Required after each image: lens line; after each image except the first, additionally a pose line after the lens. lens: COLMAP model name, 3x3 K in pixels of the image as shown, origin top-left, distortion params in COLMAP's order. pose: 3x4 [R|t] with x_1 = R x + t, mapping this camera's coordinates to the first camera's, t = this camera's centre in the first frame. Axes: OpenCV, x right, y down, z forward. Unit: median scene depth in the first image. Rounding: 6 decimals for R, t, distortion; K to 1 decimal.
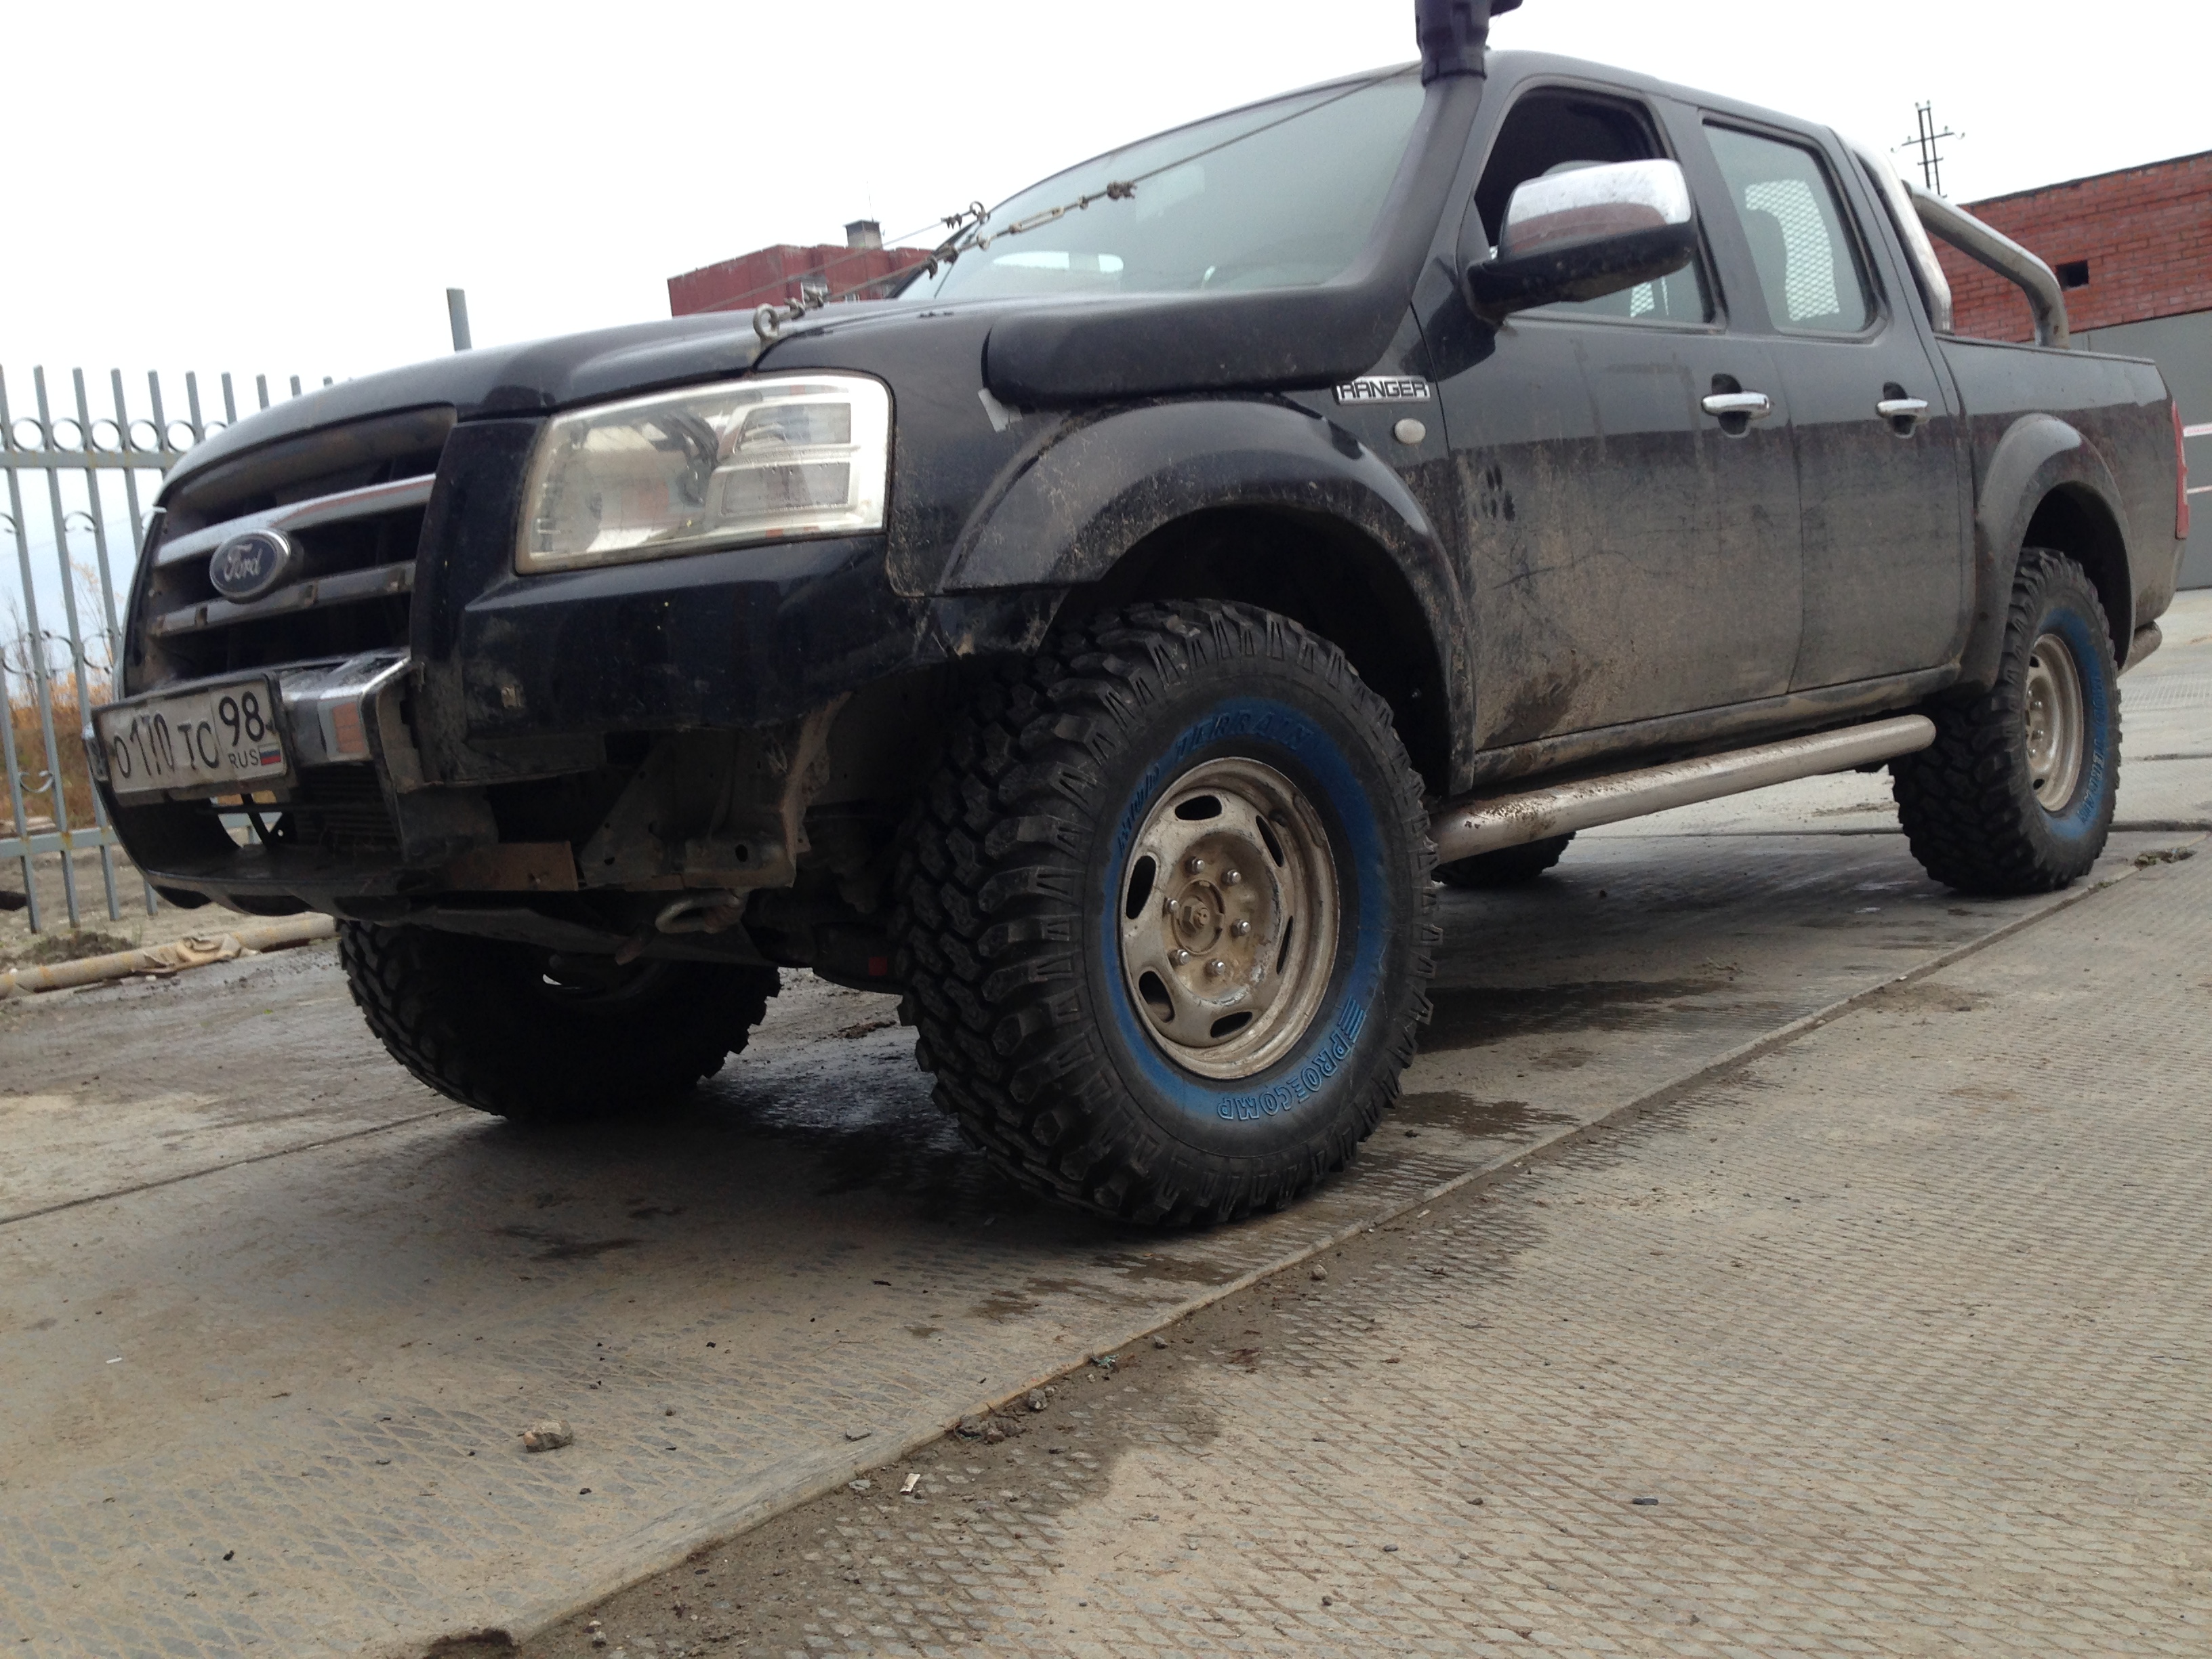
lens RADIAL K [[2097.9, 0, 1109.6], [0, 2097.9, 803.6], [0, 0, 1]] dist [0.057531, -0.209746]
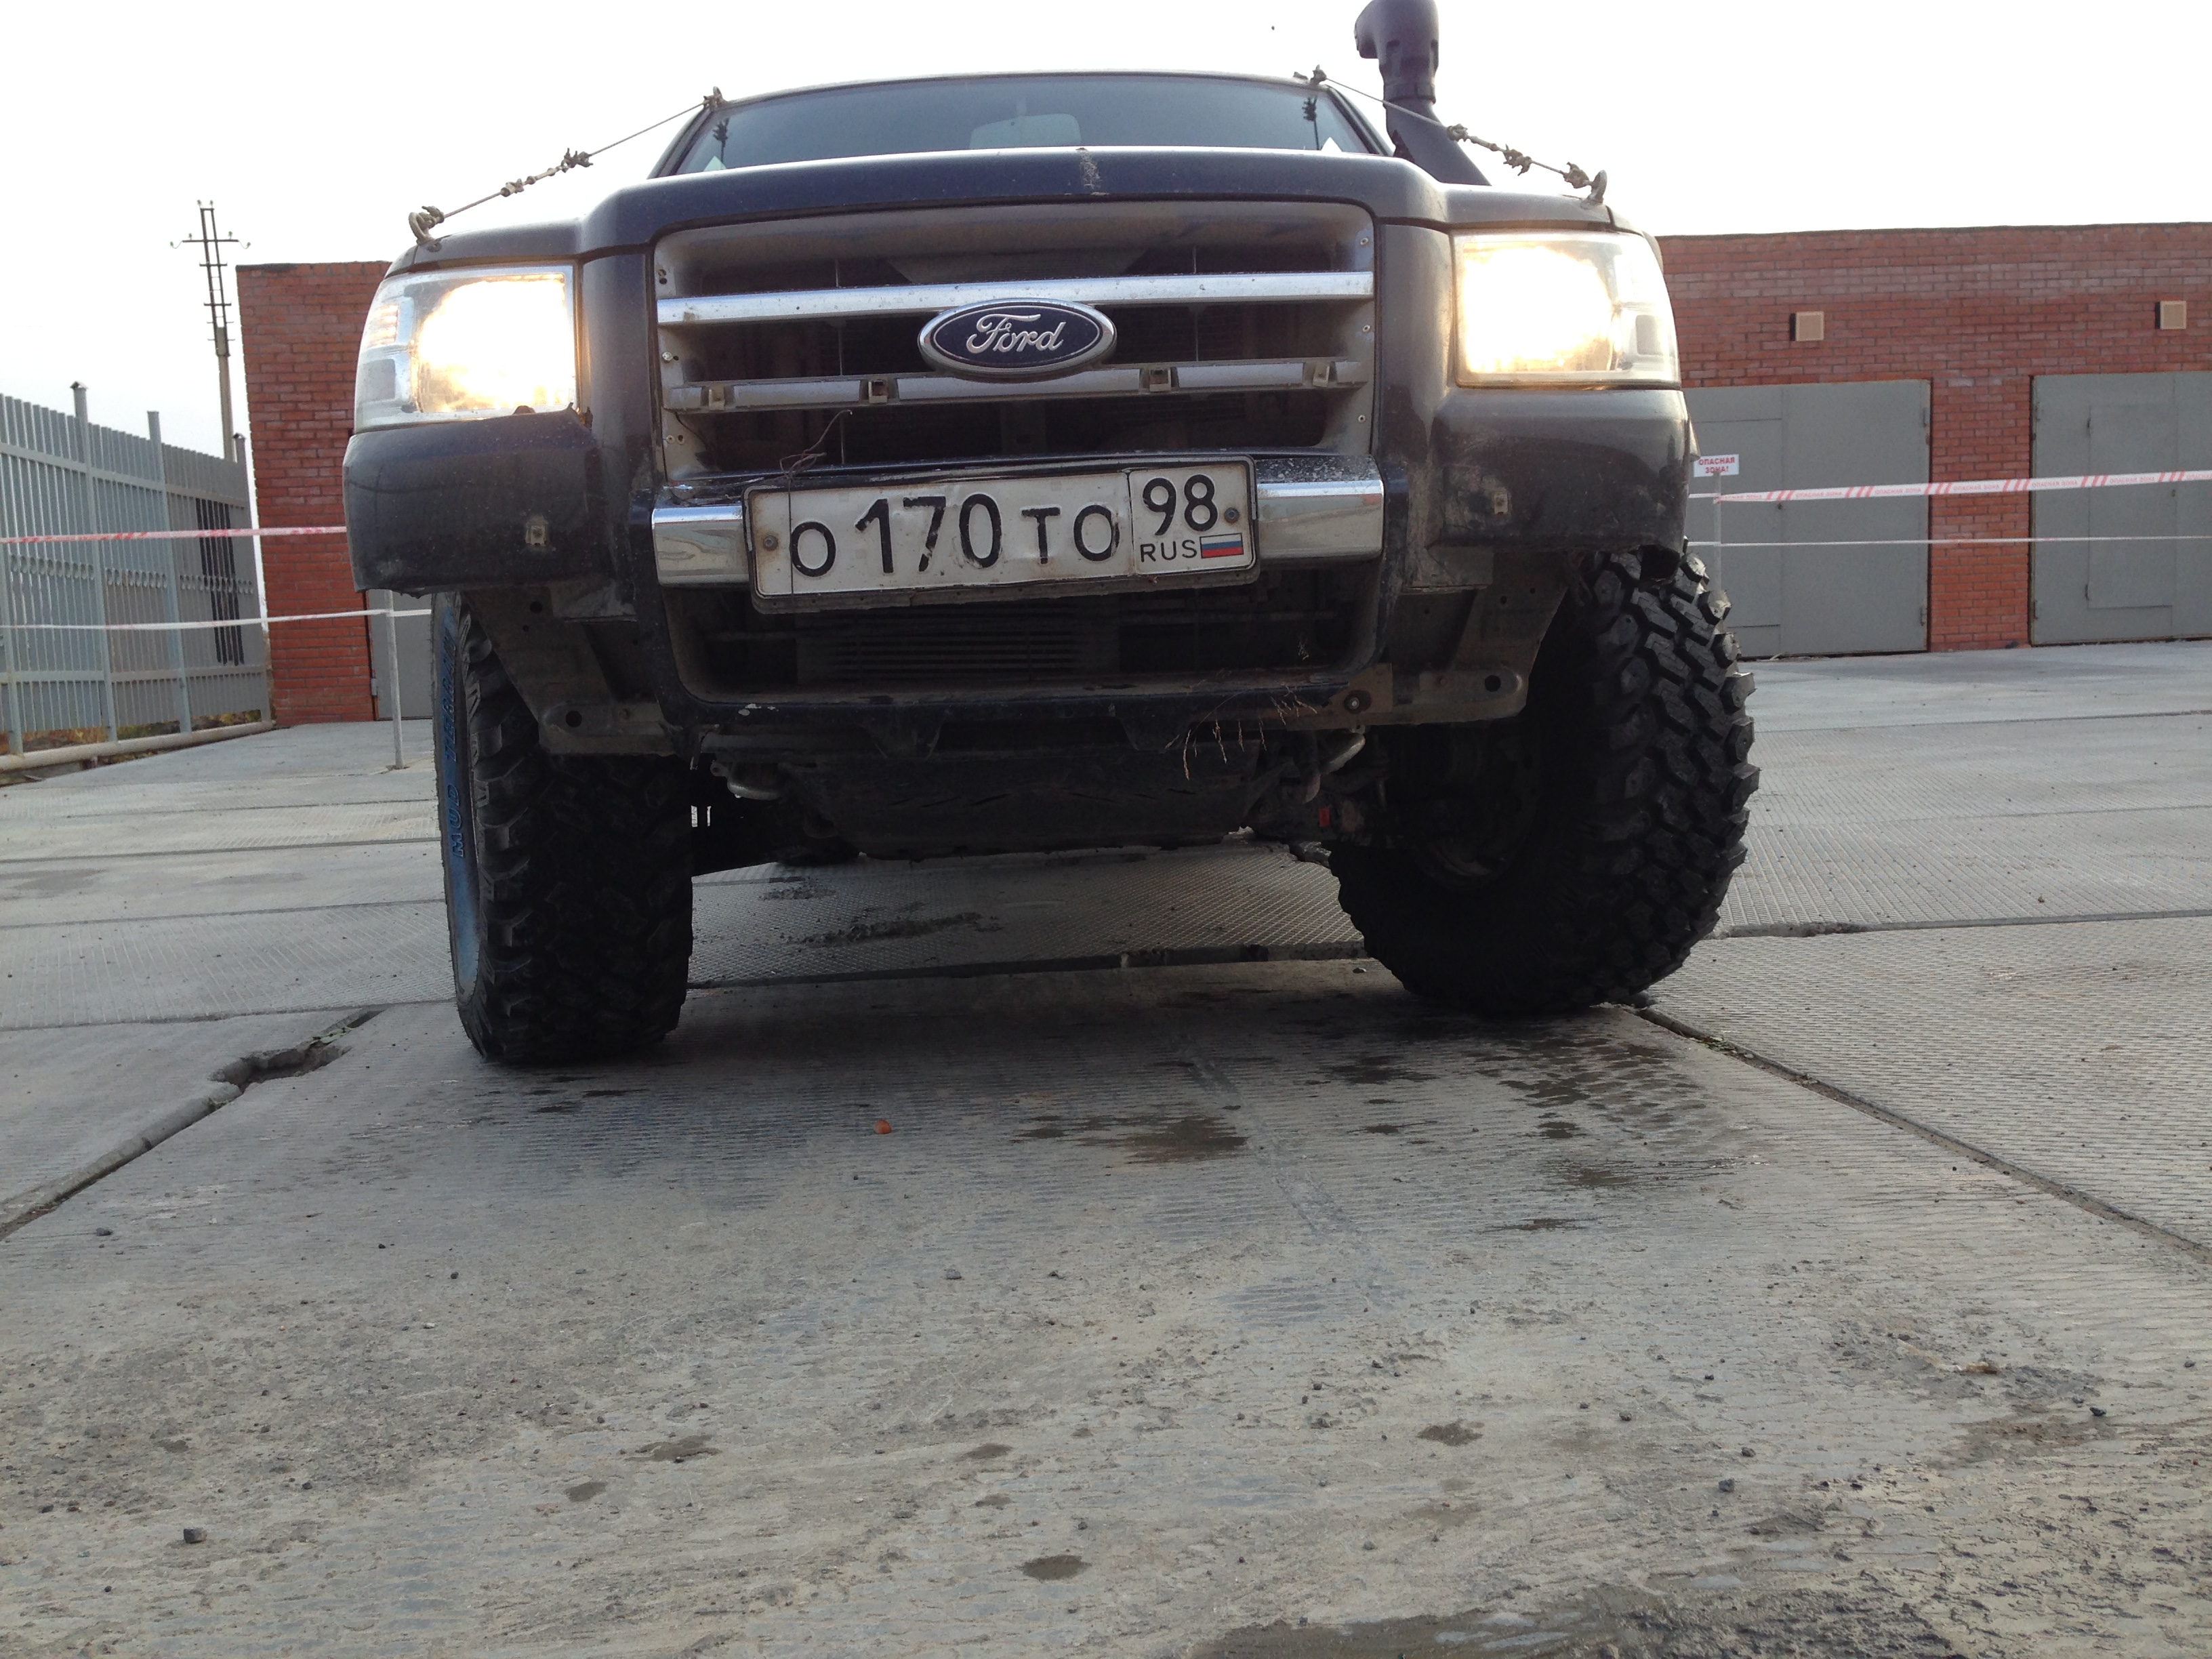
lens RADIAL K [[2097.9, 0, 1109.6], [0, 2097.9, 803.6], [0, 0, 1]] dist [0.057531, -0.209746]
pose [[0.706108, 0.008331, 0.708055, -1.049878], [0.023309, 0.999115, -0.035001, 0.115752], [-0.707721, 0.041218, 0.705289, 0.389859]]
